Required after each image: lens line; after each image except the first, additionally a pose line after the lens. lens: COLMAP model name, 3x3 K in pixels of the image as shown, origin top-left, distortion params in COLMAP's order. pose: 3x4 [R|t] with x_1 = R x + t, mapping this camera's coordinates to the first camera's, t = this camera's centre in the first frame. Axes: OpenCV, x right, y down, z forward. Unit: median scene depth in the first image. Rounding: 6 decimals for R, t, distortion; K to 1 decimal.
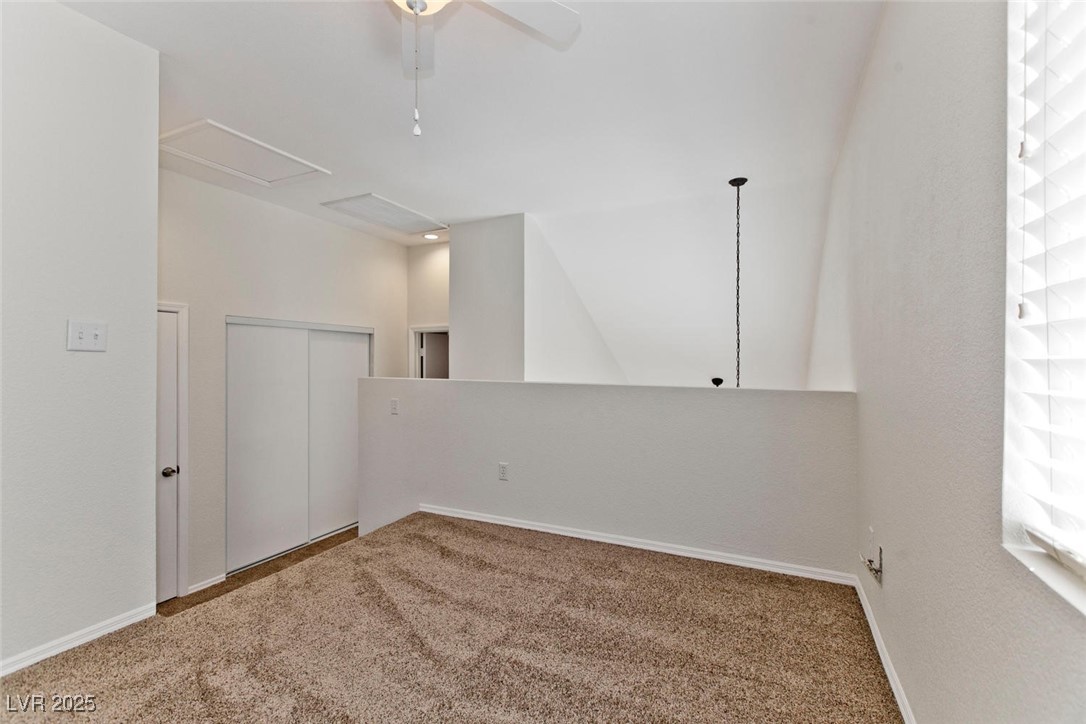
lens RADIAL K [[481.5, 0, 542.9], [0, 481.5, 360.6], [0, 0, 1]] dist [0.003627, -0.001601]
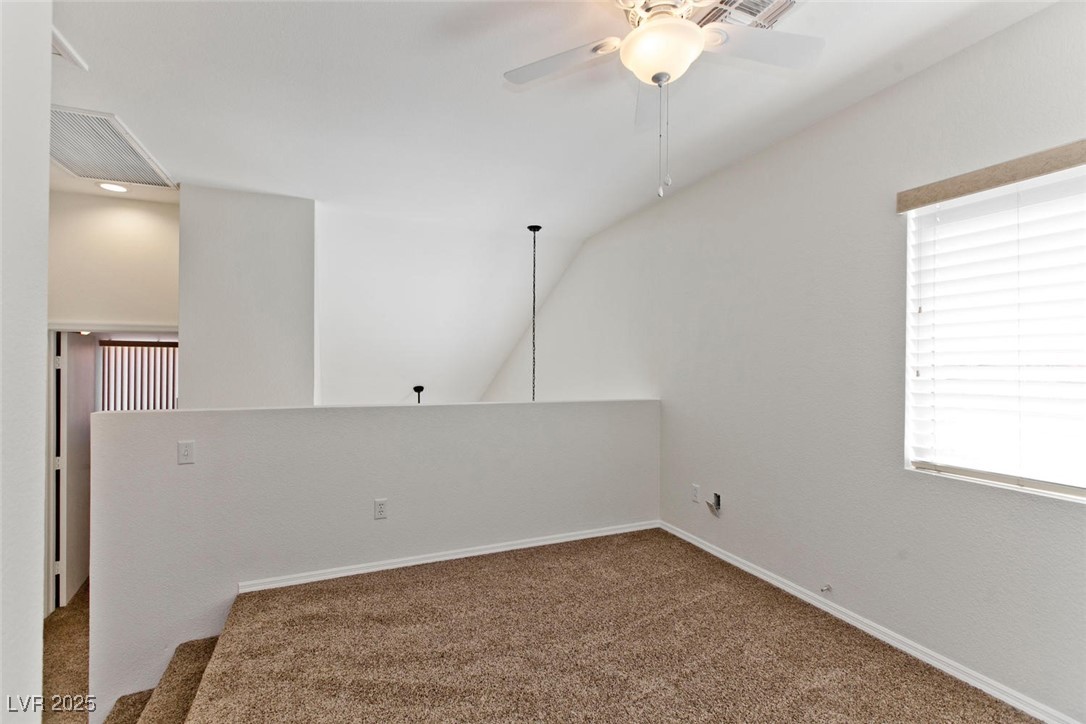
lens RADIAL K [[481.5, 0, 542.4], [0, 481.5, 361.0], [0, 0, 1]] dist [0.003627, -0.001601]
pose [[0.657065, 0.005653, 0.753813, -0.547926], [-0.005547, 0.999981, -0.002664, -0.036808], [-0.753814, -0.002431, 0.657084, 0.208985]]
